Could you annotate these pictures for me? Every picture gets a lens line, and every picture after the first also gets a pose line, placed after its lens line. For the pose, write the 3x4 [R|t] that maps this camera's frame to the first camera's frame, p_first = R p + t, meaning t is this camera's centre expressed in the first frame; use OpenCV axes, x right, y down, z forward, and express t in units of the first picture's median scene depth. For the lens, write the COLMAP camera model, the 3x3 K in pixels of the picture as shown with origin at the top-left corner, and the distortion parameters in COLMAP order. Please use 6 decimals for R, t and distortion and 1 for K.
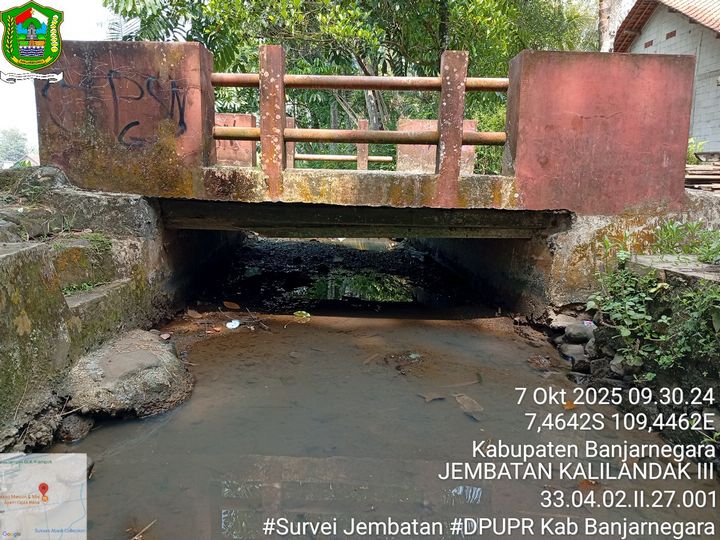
lens RADIAL K [[553.5, 0, 360.2], [0, 553.5, 273.6], [0, 0, 1]] dist [0.083791, -0.181027]
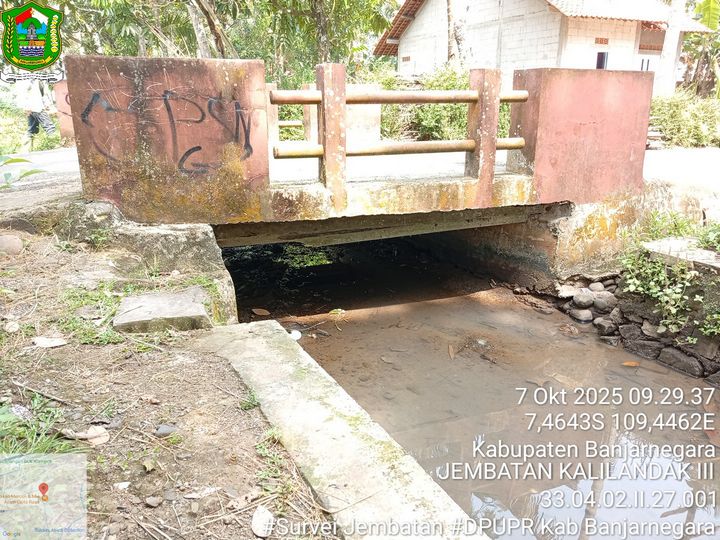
lens RADIAL K [[553.5, 0, 361.5], [0, 553.5, 273.4], [0, 0, 1]] dist [0.083791, -0.181027]
pose [[0.928312, -0.131075, 0.347932, -0.492479], [0.083510, 0.985394, 0.148410, -0.177010], [-0.362303, -0.108715, 0.925699, 0.020753]]
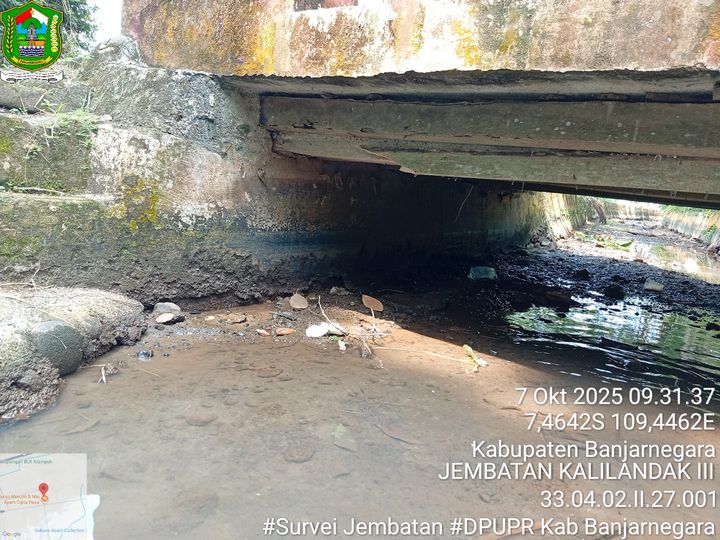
lens RADIAL K [[553.5, 0, 355.6], [0, 553.5, 269.4], [0, 0, 1]] dist [0.083791, -0.181027]
pose [[0.795211, 0.157258, -0.585585, 0.100955], [-0.190099, 0.981750, 0.005498, 0.027890], [0.575762, 0.106947, 0.810593, 0.643968]]
